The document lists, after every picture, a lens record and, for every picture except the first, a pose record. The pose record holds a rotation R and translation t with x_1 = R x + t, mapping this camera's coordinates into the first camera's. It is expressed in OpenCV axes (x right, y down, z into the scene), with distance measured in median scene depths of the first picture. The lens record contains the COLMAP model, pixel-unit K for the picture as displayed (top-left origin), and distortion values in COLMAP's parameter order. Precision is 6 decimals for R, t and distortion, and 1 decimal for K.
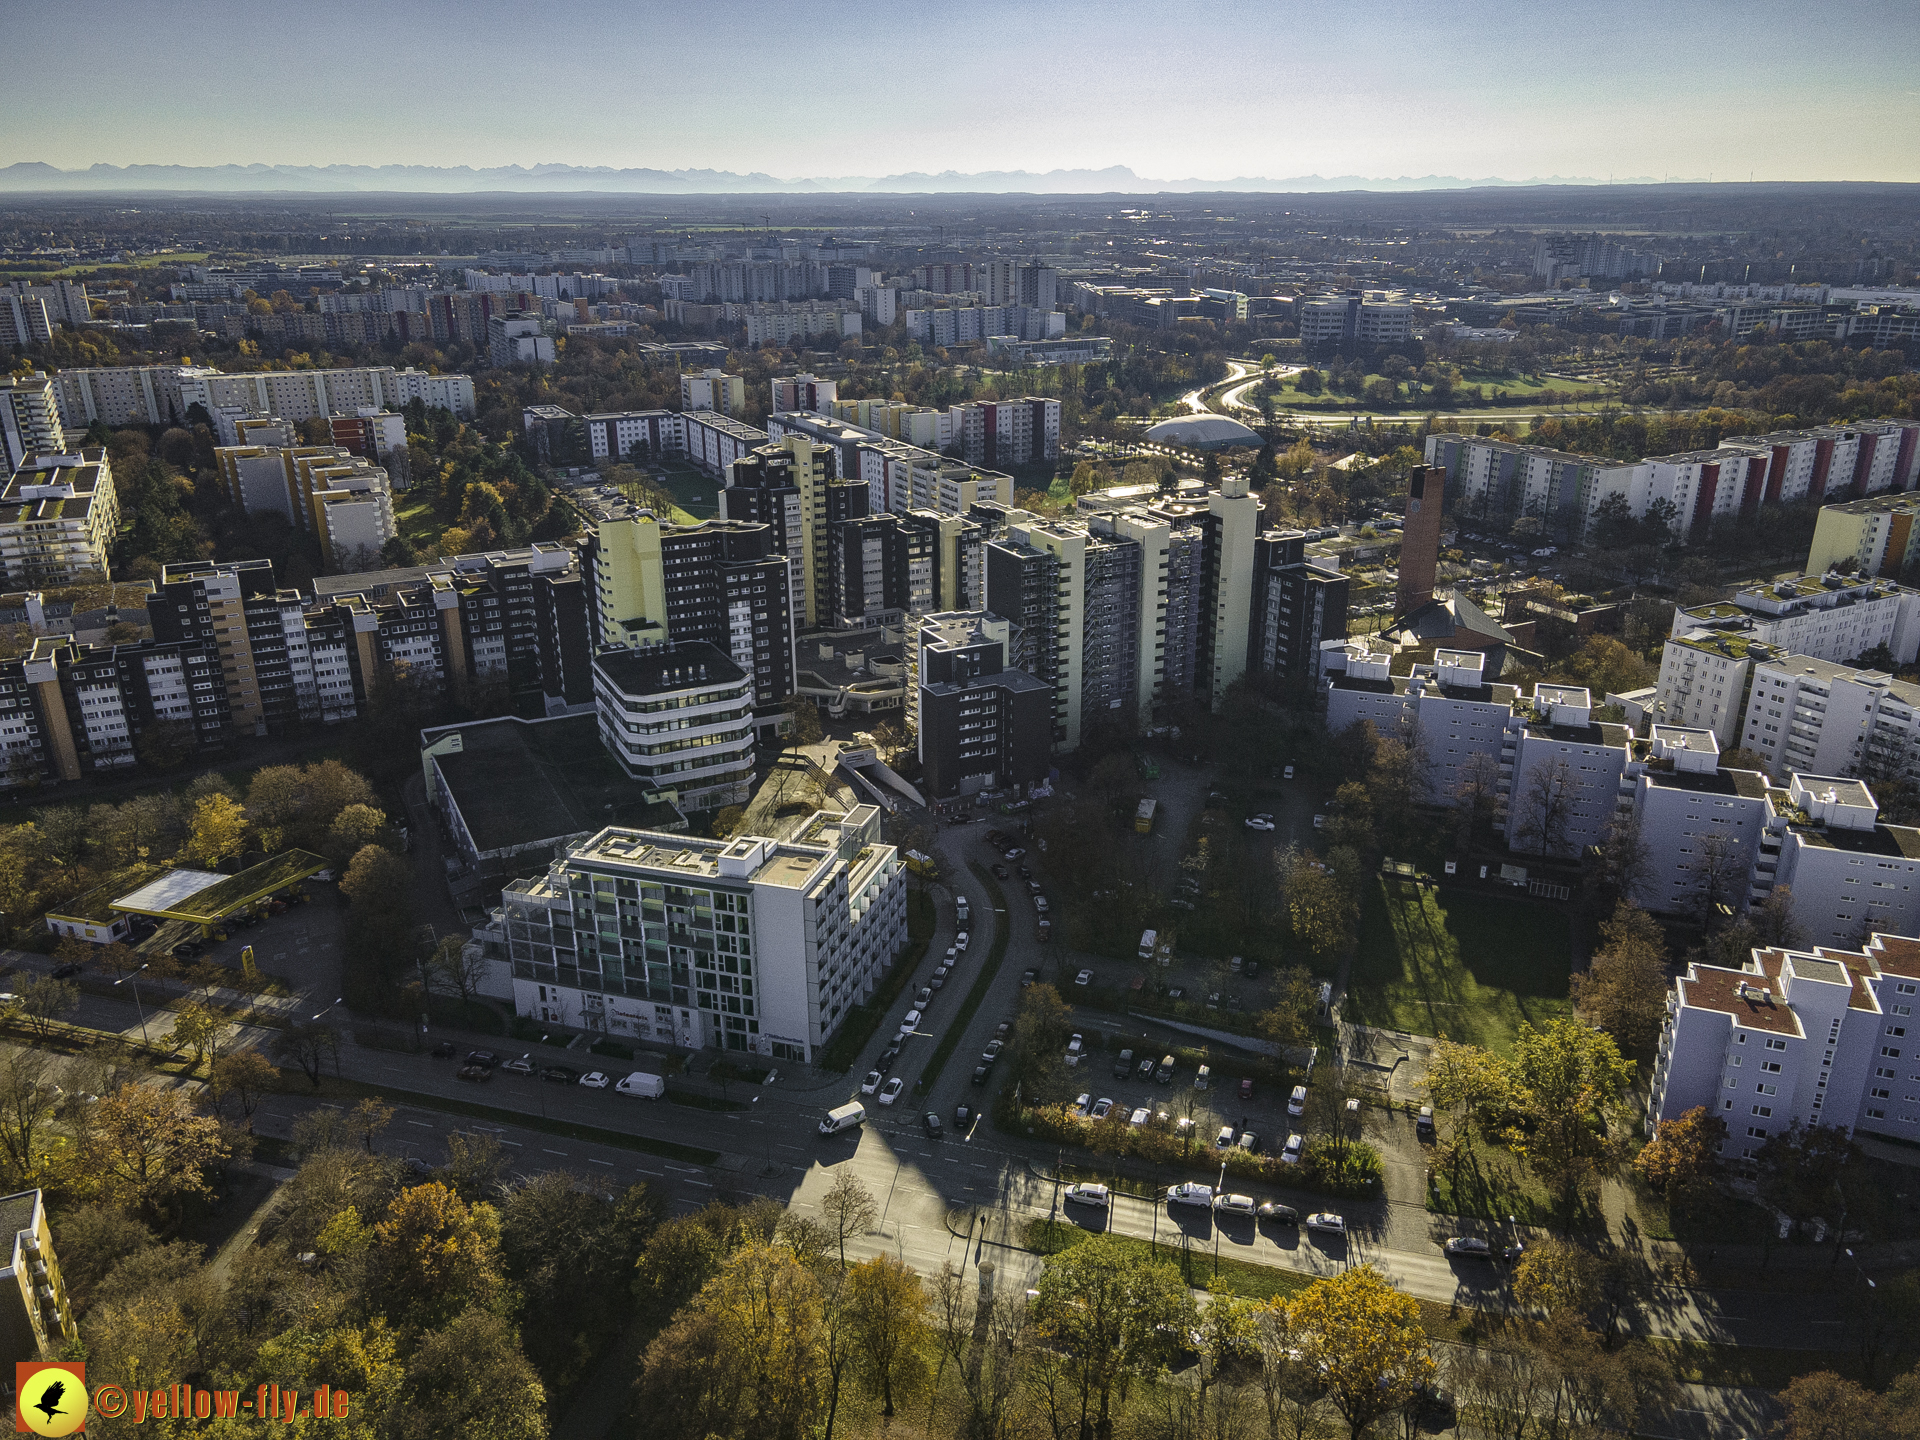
lens RADIAL K [[1408.3, 0, 961.0], [0, 1408.3, 711.6], [0, 0, 1]] dist [0.022080, 0.041281]
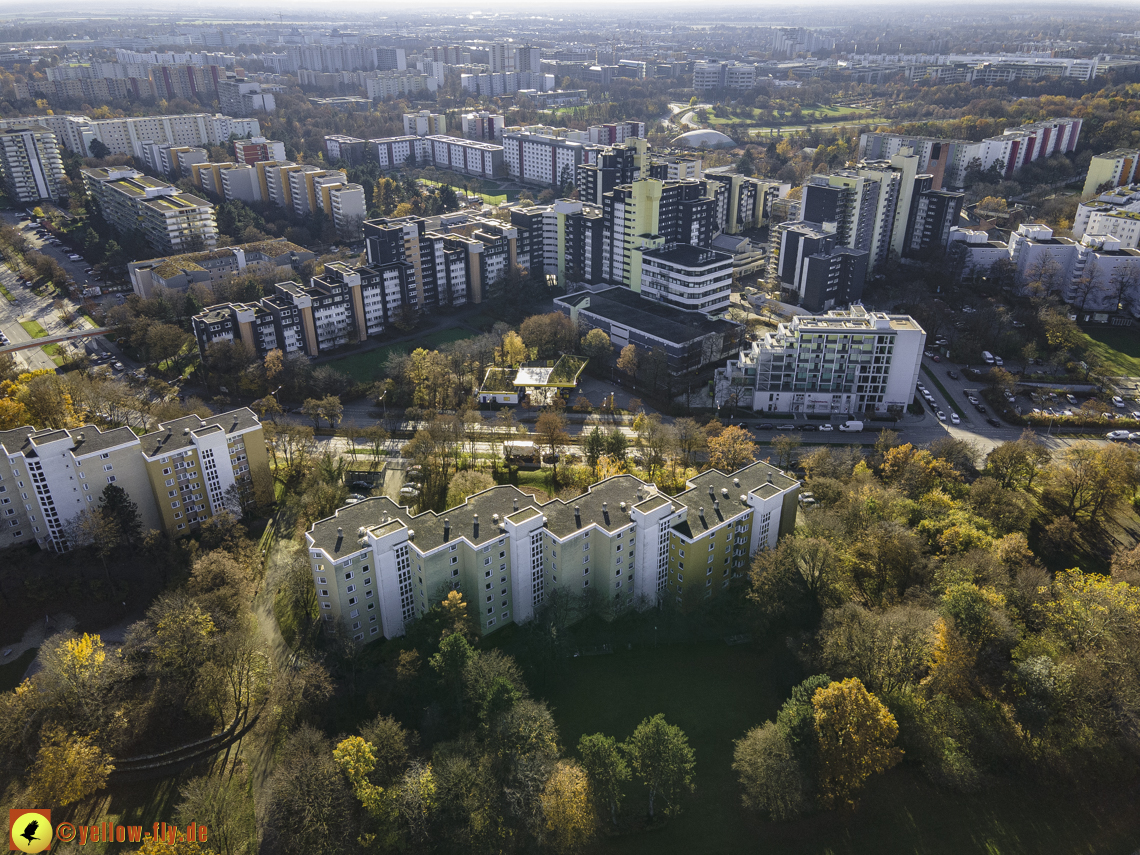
lens RADIAL K [[833.6, 0, 570.7], [0, 833.6, 426.7], [0, 0, 1]] dist [0.022112, 0.040431]
pose [[0.972783, -0.103078, 0.207530, -0.595053], [0.078131, 0.989072, 0.125025, 0.043828], [-0.218150, -0.105408, 0.970206, -0.107991]]
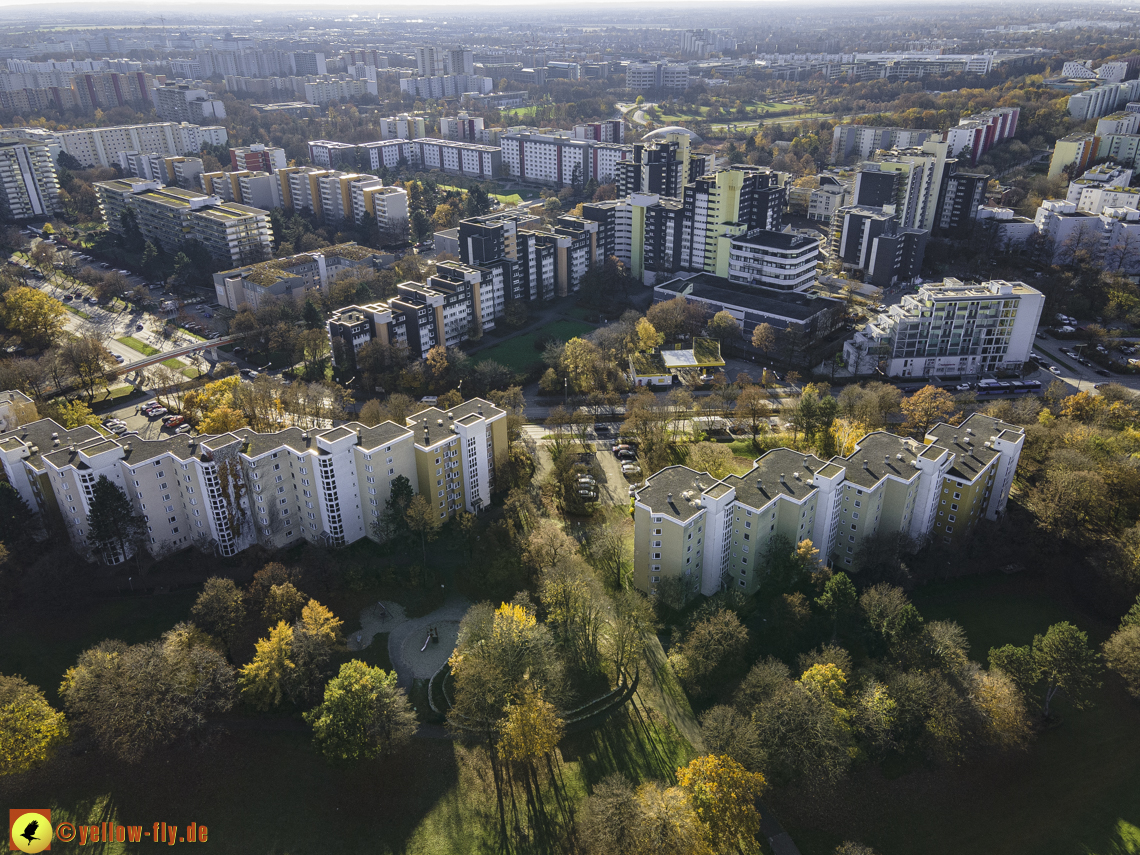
lens RADIAL K [[833.6, 0, 570.7], [0, 833.6, 426.7], [0, 0, 1]] dist [0.022112, 0.040431]
pose [[0.931036, -0.167962, 0.323975, -0.881789], [0.130197, 0.982244, 0.135077, 0.031532], [-0.340911, -0.083581, 0.936373, -0.070962]]
